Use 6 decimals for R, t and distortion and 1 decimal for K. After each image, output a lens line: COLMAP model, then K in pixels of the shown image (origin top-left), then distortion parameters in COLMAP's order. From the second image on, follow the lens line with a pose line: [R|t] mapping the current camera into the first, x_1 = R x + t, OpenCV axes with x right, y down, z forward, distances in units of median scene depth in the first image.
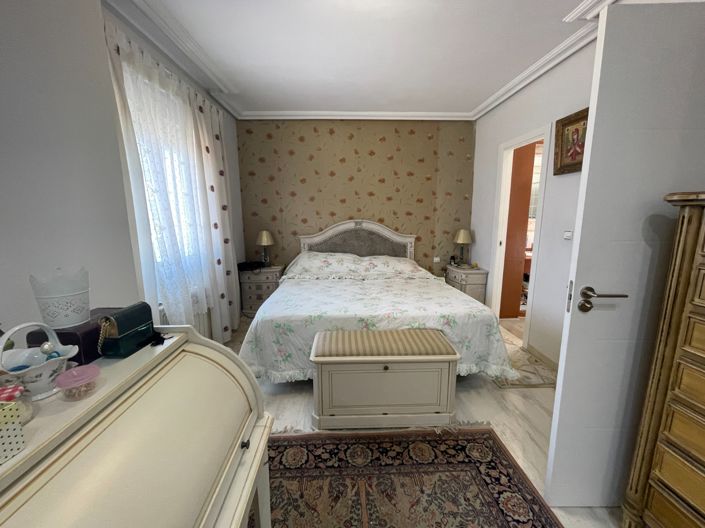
lens RADIAL K [[284.3, 0, 350.7], [0, 284.3, 263.2], [0, 0, 1]] dist [0.000089, -0.000437]
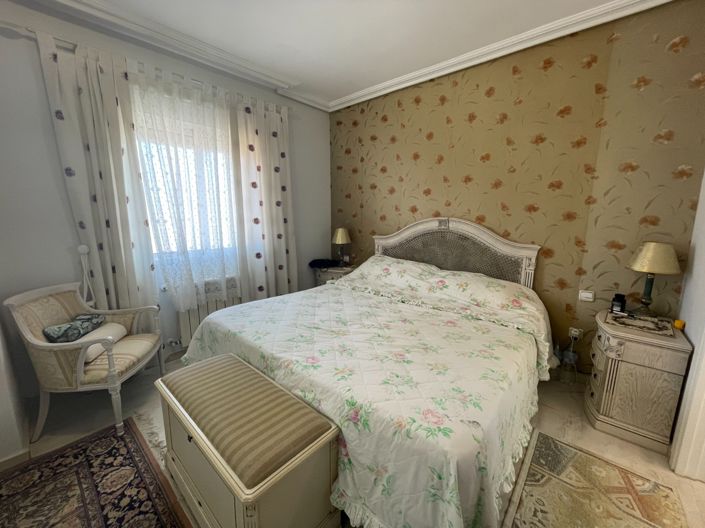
lens RADIAL K [[284.3, 0, 350.7], [0, 284.3, 263.2], [0, 0, 1]] dist [0.000089, -0.000437]
pose [[0.729646, 0.121771, -0.672896, 0.350121], [-0.116645, 0.991759, 0.052992, -0.051581], [0.673803, 0.039825, 0.737837, 0.329432]]
